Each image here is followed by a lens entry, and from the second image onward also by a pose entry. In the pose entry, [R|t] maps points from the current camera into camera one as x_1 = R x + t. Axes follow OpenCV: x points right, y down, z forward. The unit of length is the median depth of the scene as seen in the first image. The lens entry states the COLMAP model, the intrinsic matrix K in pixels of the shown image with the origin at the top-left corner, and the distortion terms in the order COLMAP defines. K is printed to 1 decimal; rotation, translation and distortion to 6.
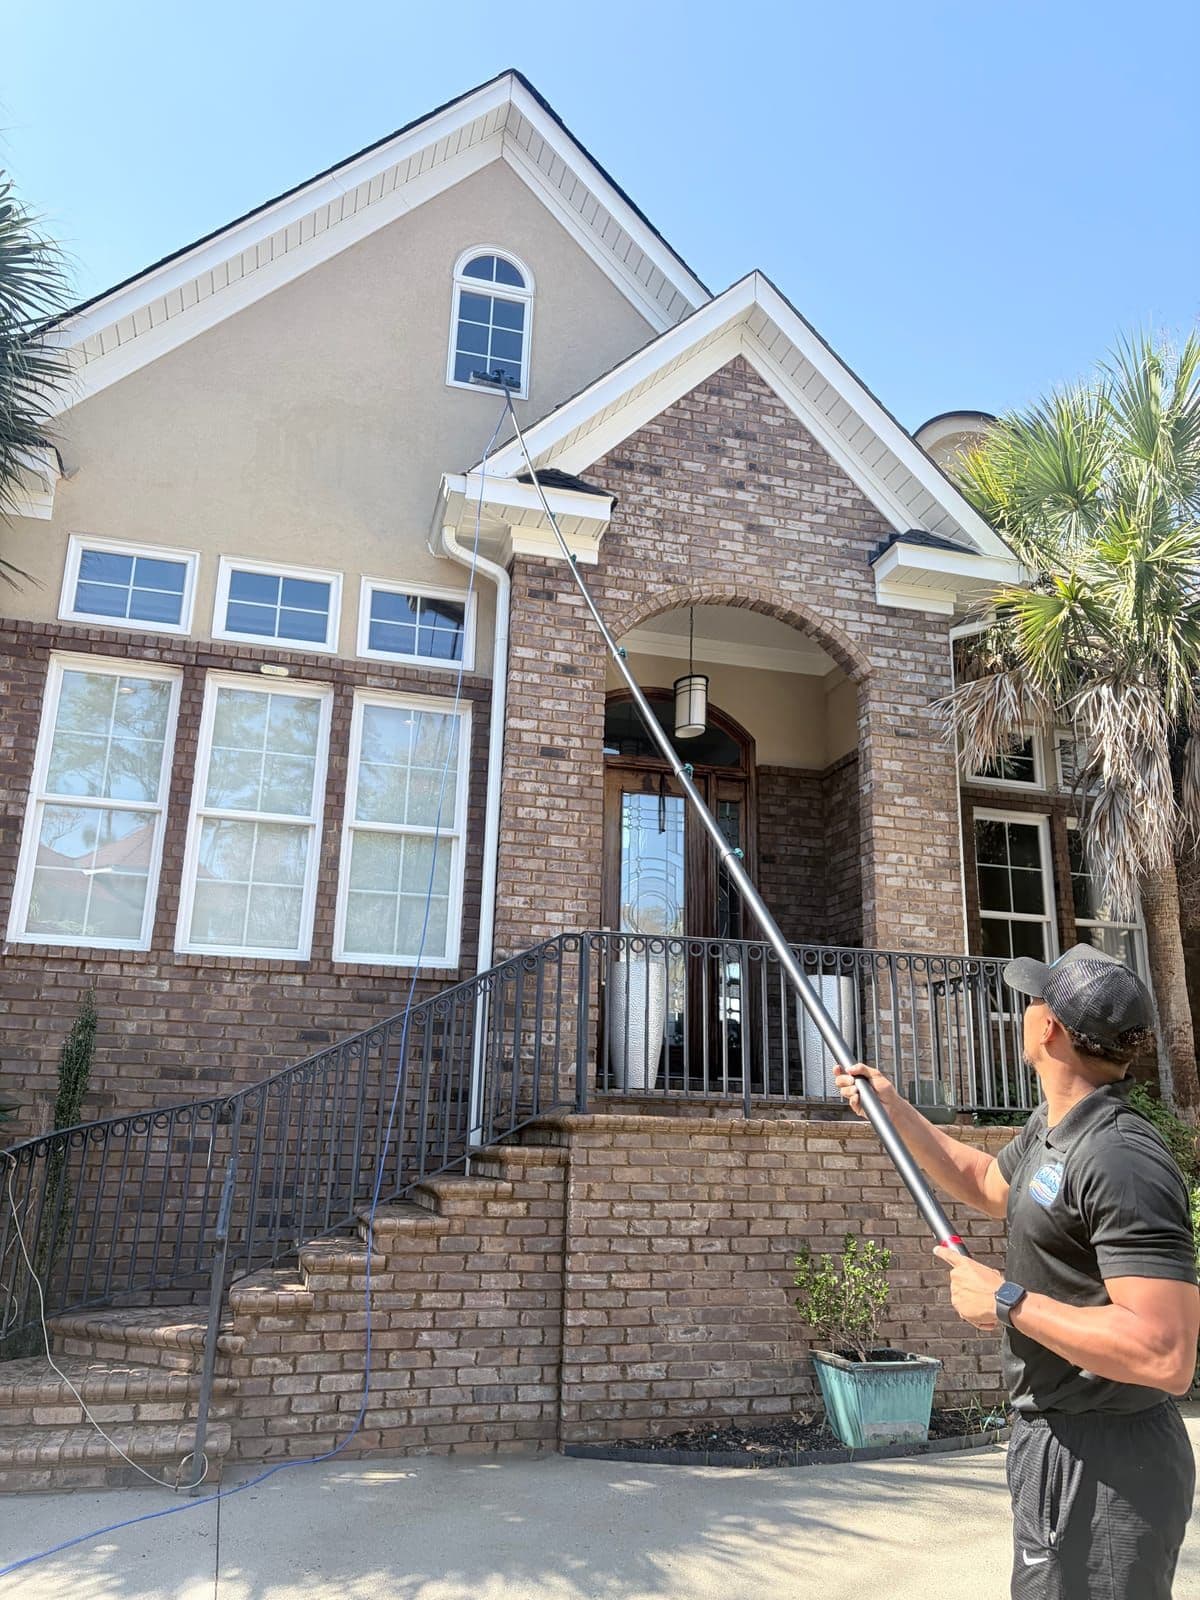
lens RADIAL K [[1274.3, 0, 600.0], [0, 1274.3, 800.0], [0, 0, 1]] dist [-0.001563, -0.001997]
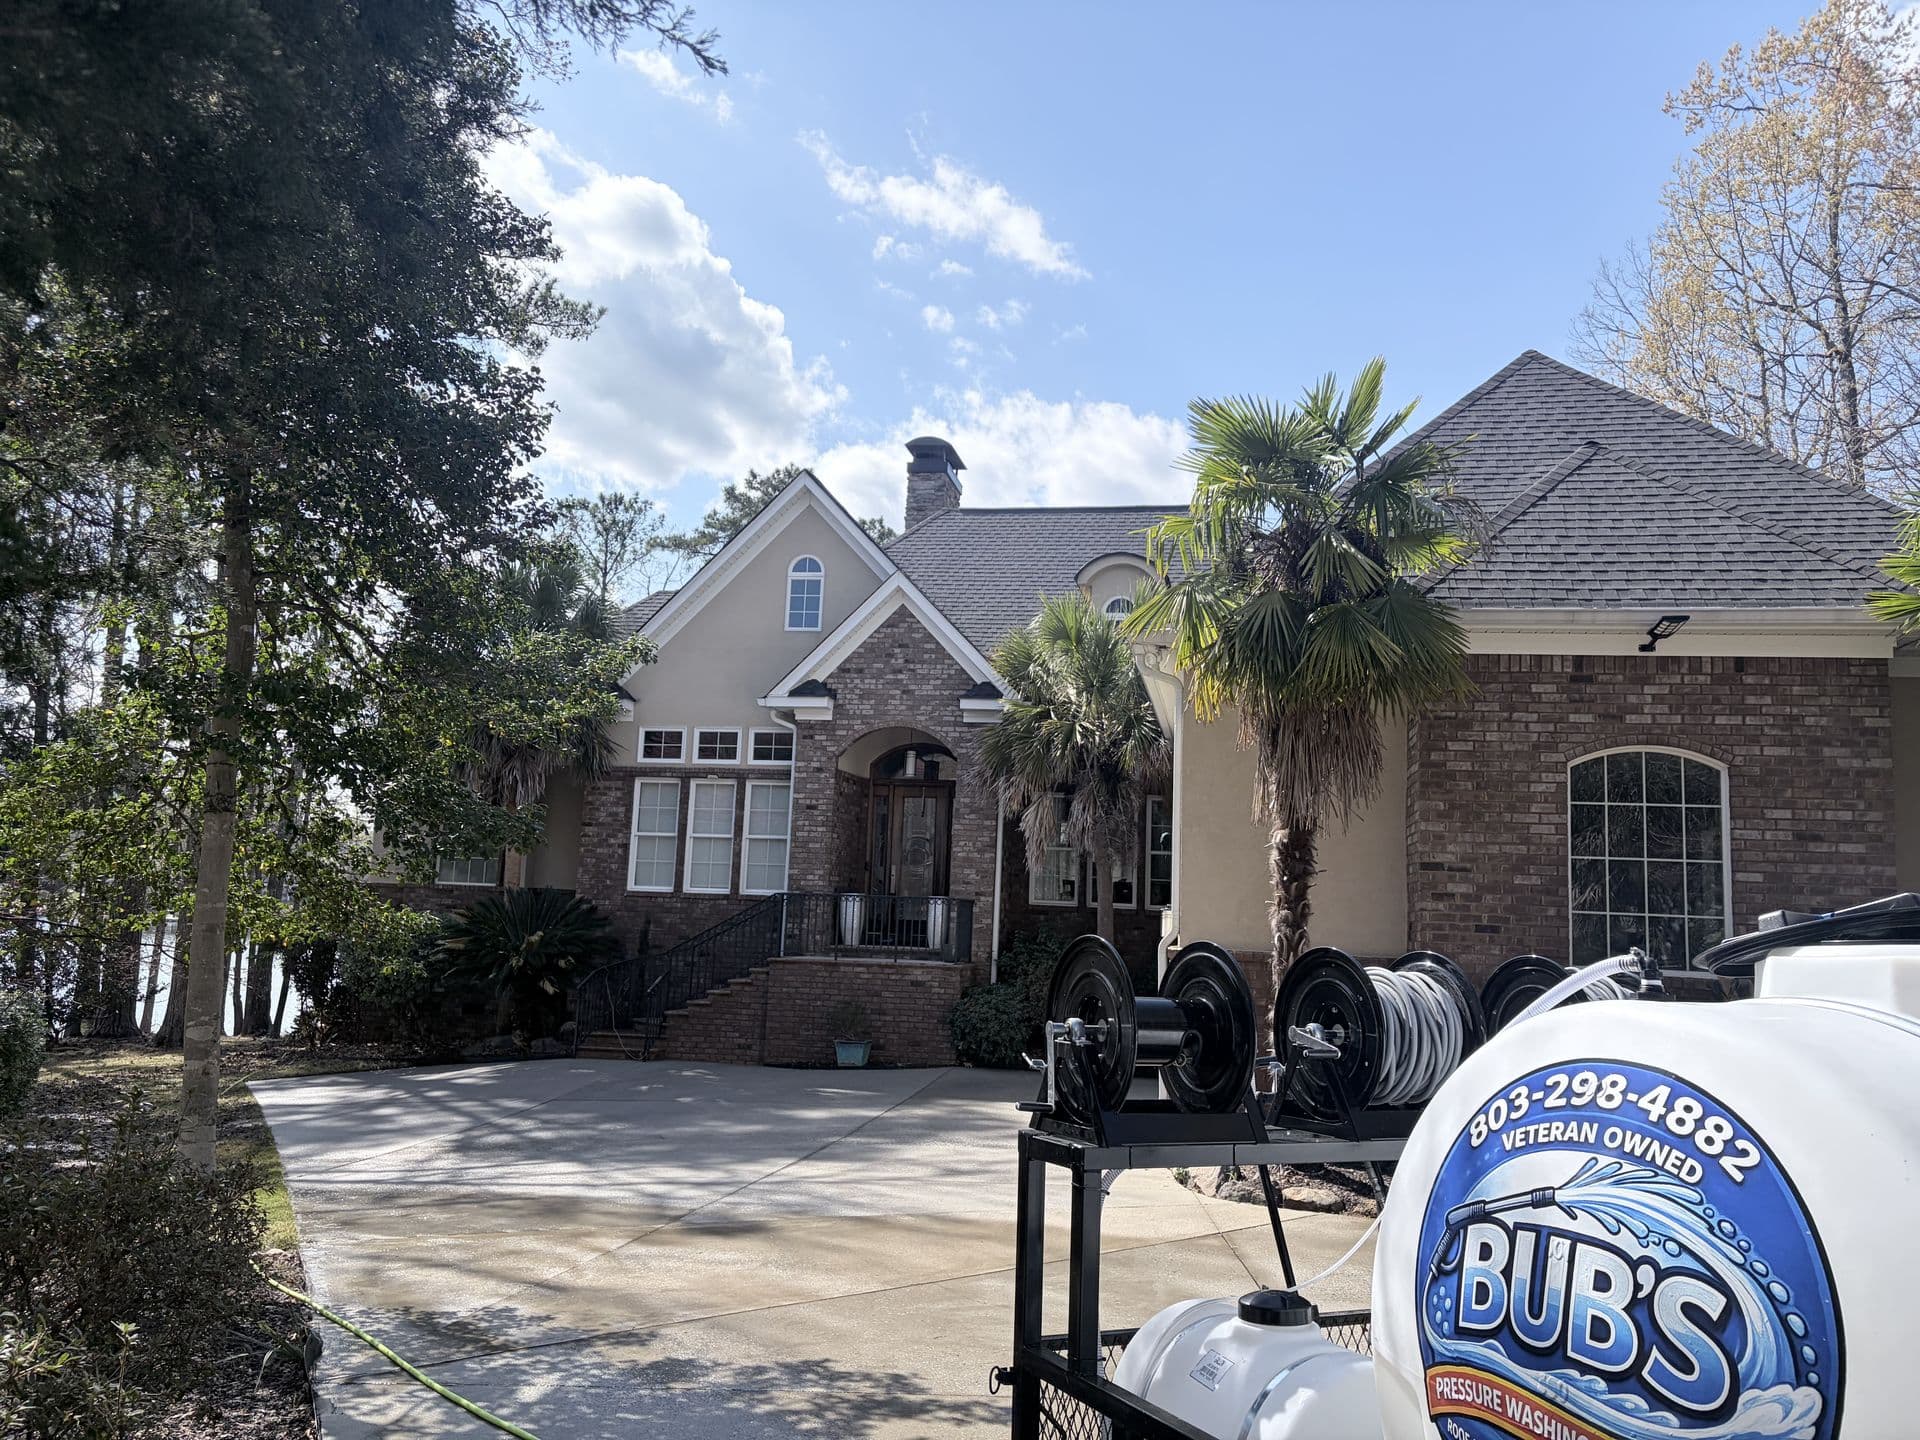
lens RADIAL K [[1529.1, 0, 960.0], [0, 1529.1, 720.0], [0, 0, 1]] dist [-0.001563, -0.001997]
pose [[0.898032, -0.047747, -0.437331, 1.430369], [0.102667, 0.989390, 0.102800, -0.451509], [0.427782, -0.137217, 0.893406, -1.387150]]
